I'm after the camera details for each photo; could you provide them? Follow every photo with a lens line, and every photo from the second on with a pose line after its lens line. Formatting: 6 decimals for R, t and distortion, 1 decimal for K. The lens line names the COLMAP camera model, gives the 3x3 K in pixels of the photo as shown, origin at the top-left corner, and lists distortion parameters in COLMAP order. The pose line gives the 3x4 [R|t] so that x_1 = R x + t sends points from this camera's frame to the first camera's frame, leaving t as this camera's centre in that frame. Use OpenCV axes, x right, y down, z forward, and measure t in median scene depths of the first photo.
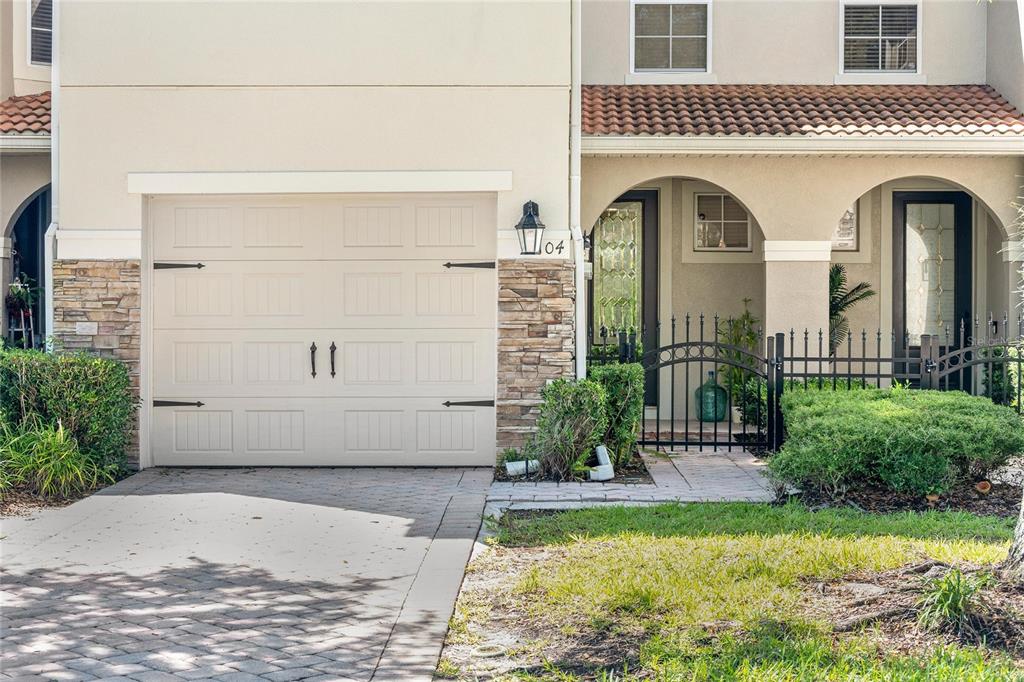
lens RADIAL K [[1599.3, 0, 512.0], [0, 1599.3, 341.0], [0, 0, 1]] dist [-0.024208, -0.017123]
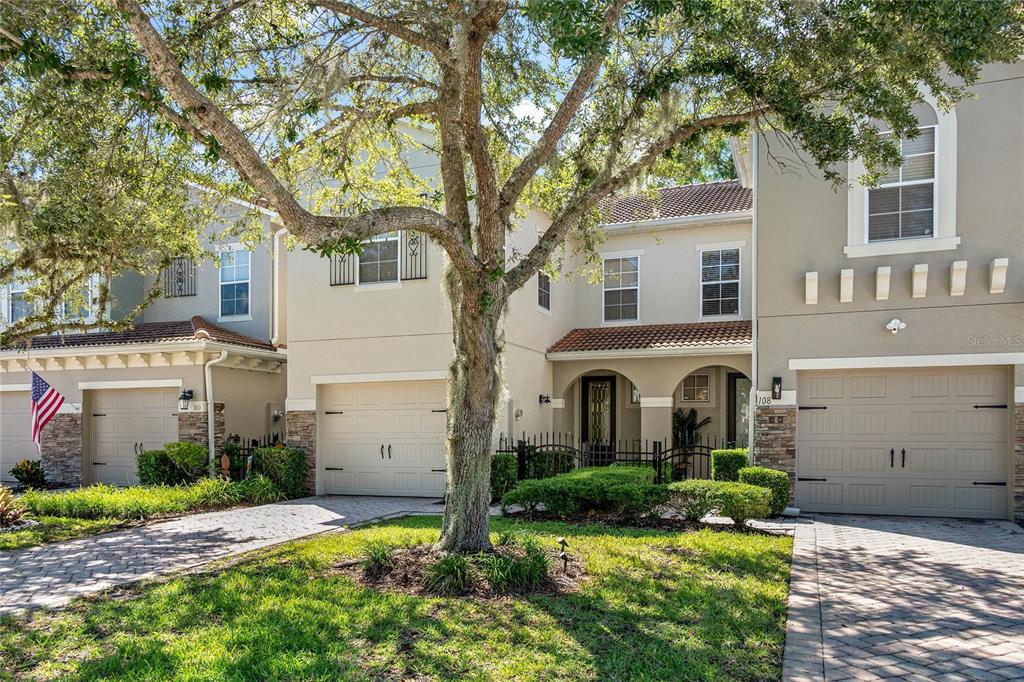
lens RADIAL K [[718.3, 0, 508.3], [0, 718.3, 436.3], [0, 0, 1]] dist [-0.004217, 0.000189]
pose [[0.949184, -0.001722, -0.314717, 0.393632], [-0.002545, 0.999910, -0.013146, 0.002836], [0.314711, 0.013279, 0.949095, 0.039136]]
